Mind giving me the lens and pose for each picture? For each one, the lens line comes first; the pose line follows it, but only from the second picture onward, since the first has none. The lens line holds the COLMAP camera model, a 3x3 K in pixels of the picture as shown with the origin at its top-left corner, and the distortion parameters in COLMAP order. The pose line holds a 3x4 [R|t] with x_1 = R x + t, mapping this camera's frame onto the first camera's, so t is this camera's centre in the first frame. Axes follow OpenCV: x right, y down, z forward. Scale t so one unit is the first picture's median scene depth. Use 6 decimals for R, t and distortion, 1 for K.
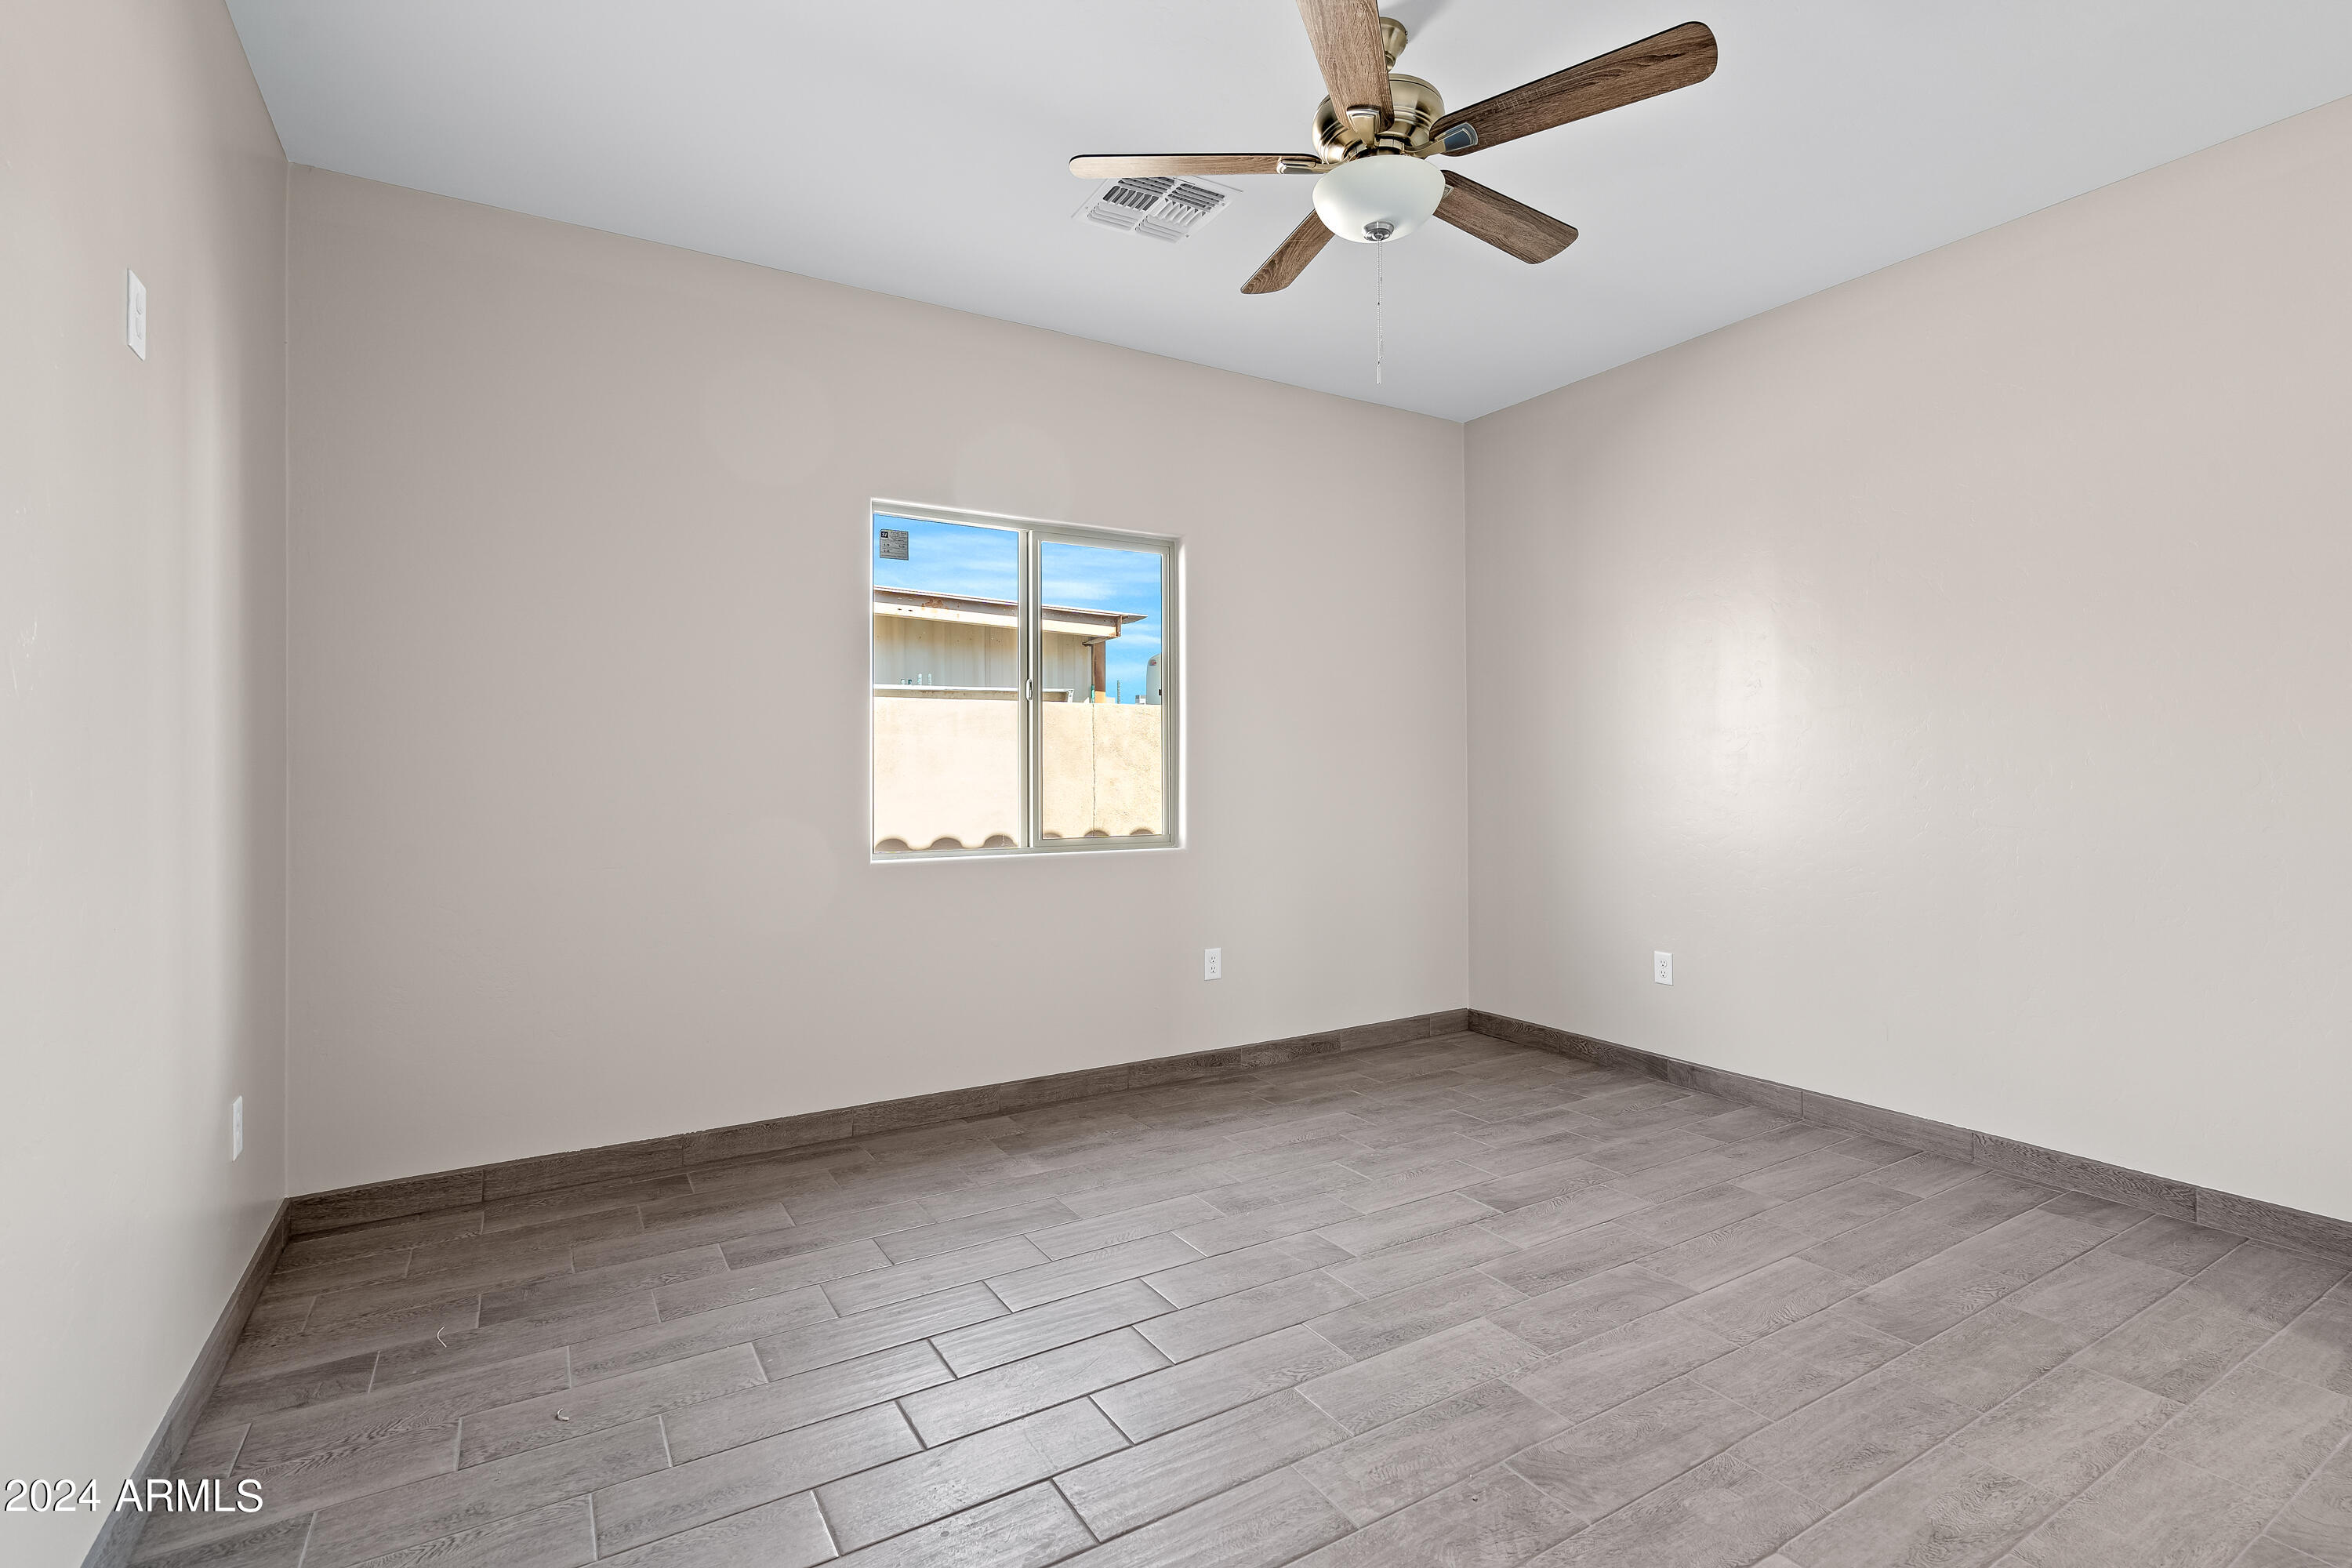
lens RADIAL K [[1079.6, 0, 1182.5], [0, 1079.6, 782.2], [0, 0, 1]] dist [-0.002592, 0.000478]
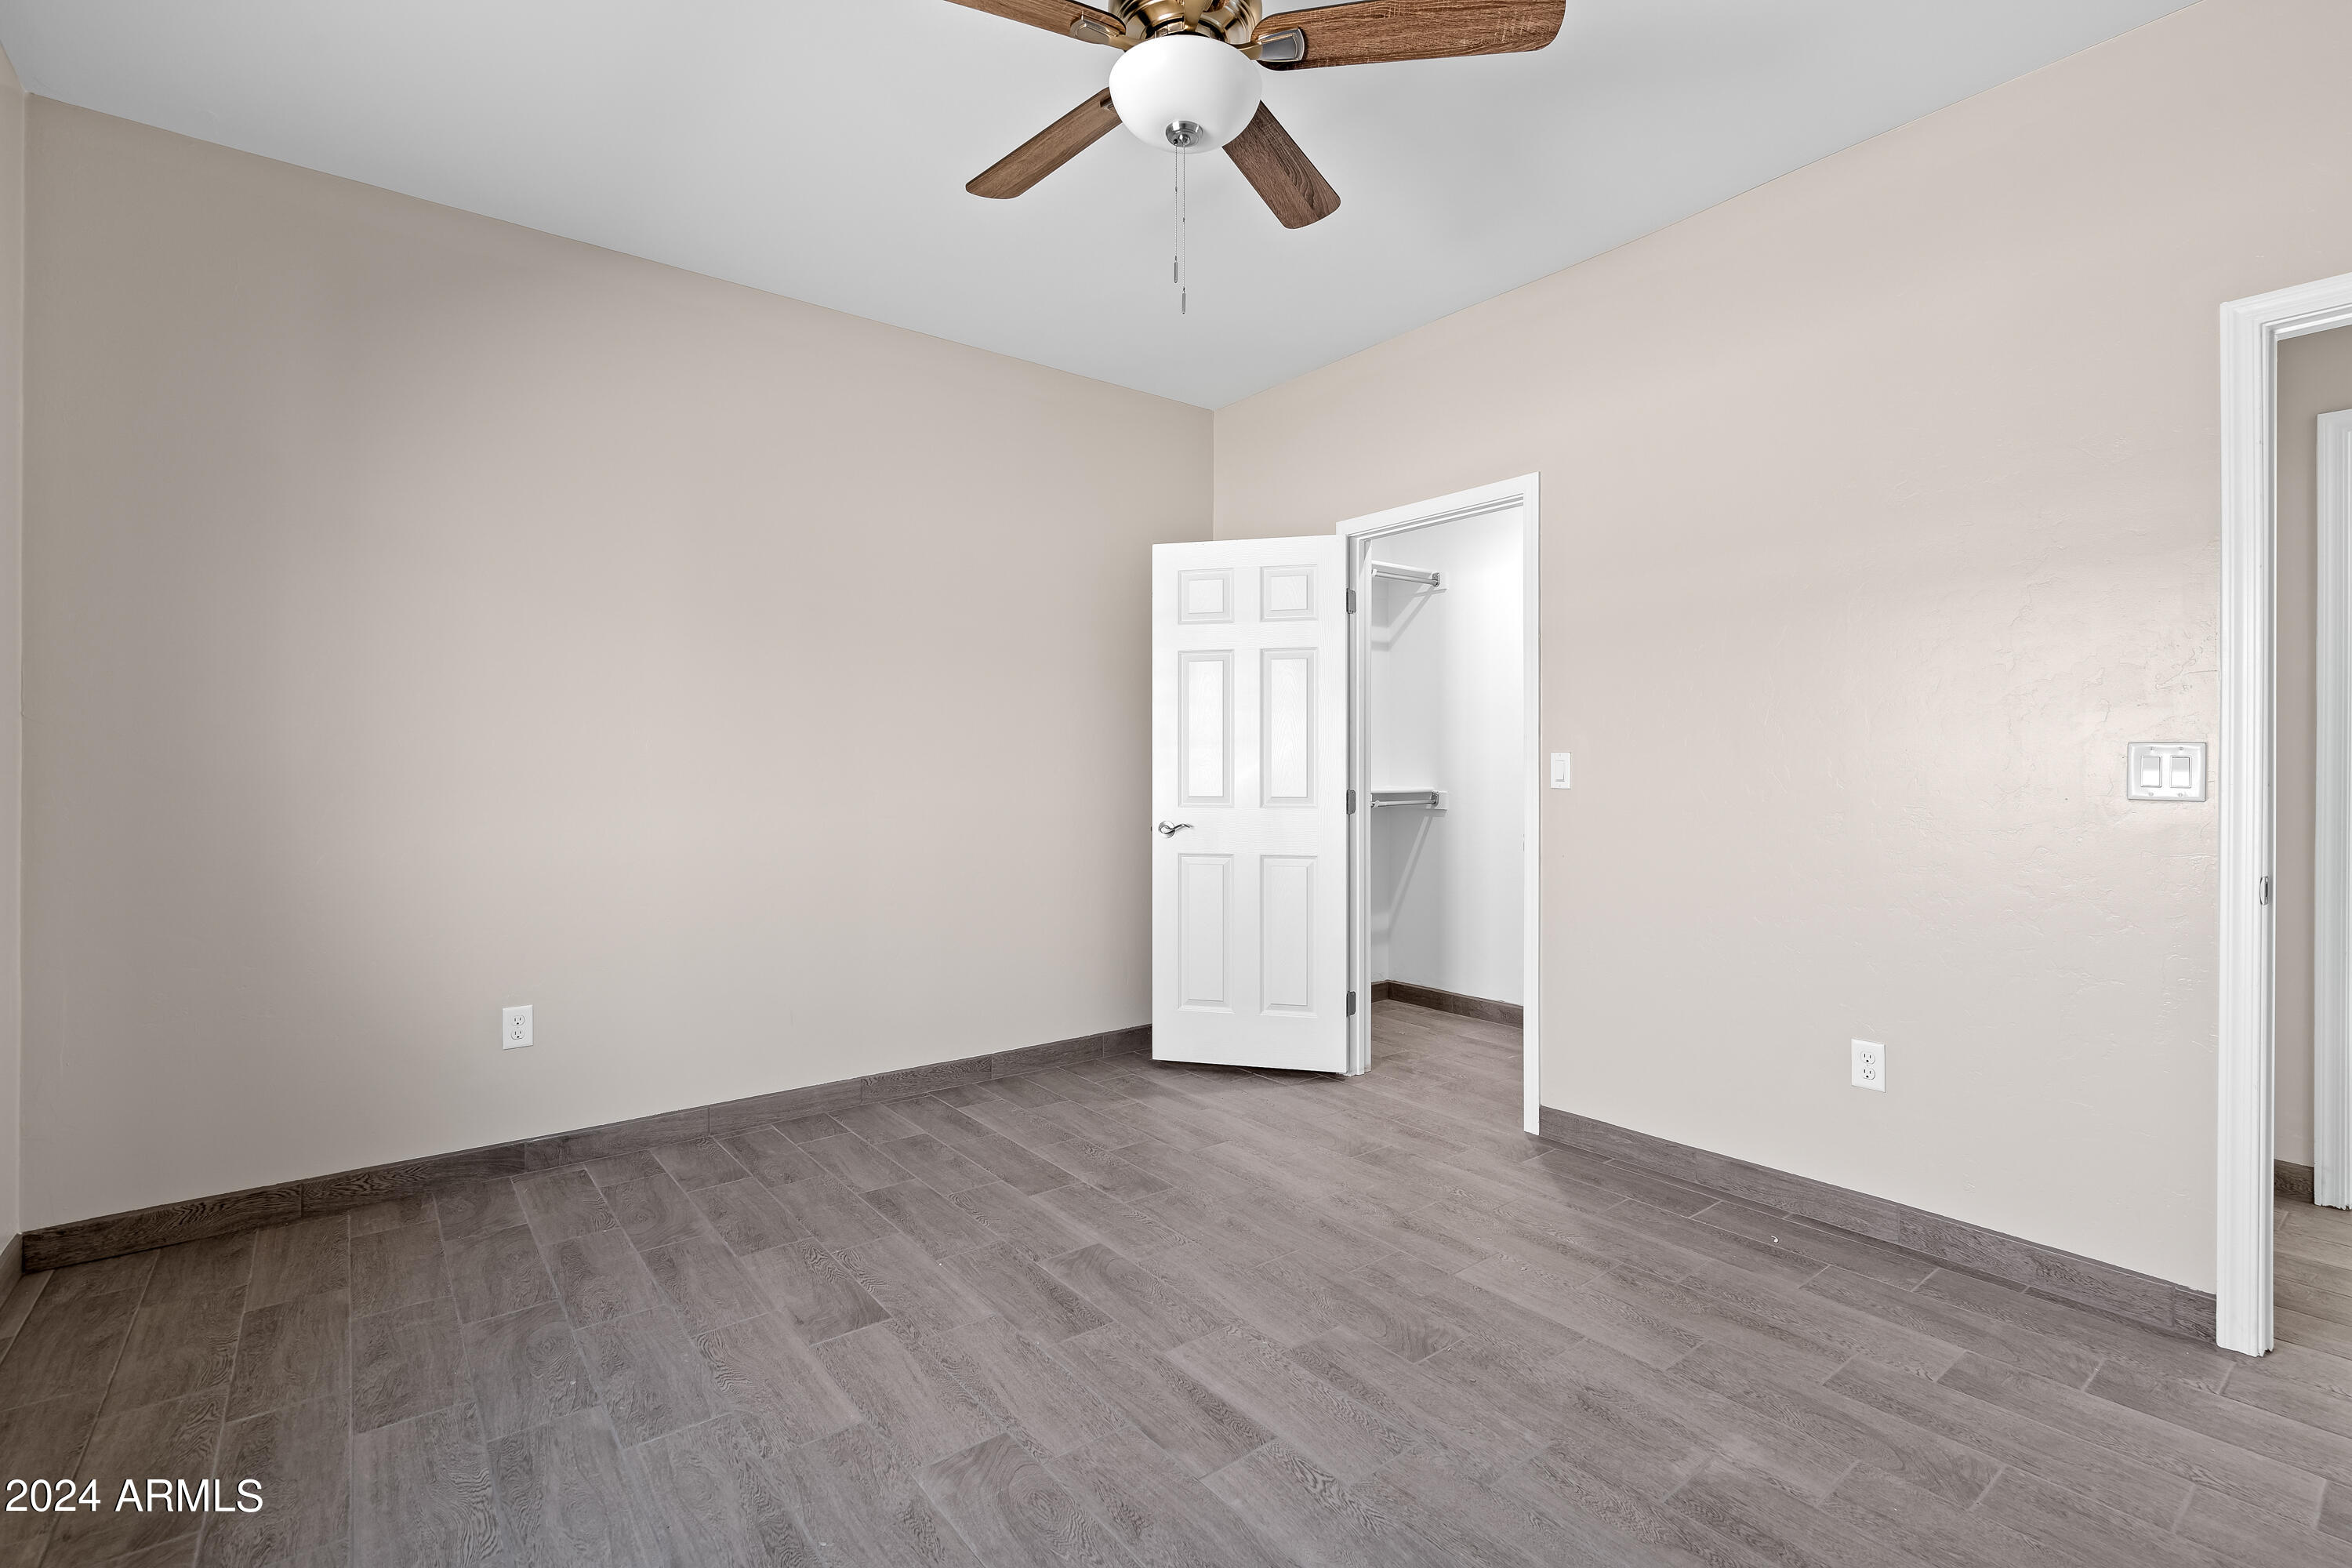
lens RADIAL K [[1079.6, 0, 1182.5], [0, 1079.6, 782.2], [0, 0, 1]] dist [-0.002592, 0.000478]
pose [[-0.115681, -0.008347, 0.993251, -0.453686], [0.011048, 0.999892, 0.009690, -0.004639], [-0.993225, 0.012094, -0.115576, 0.758258]]
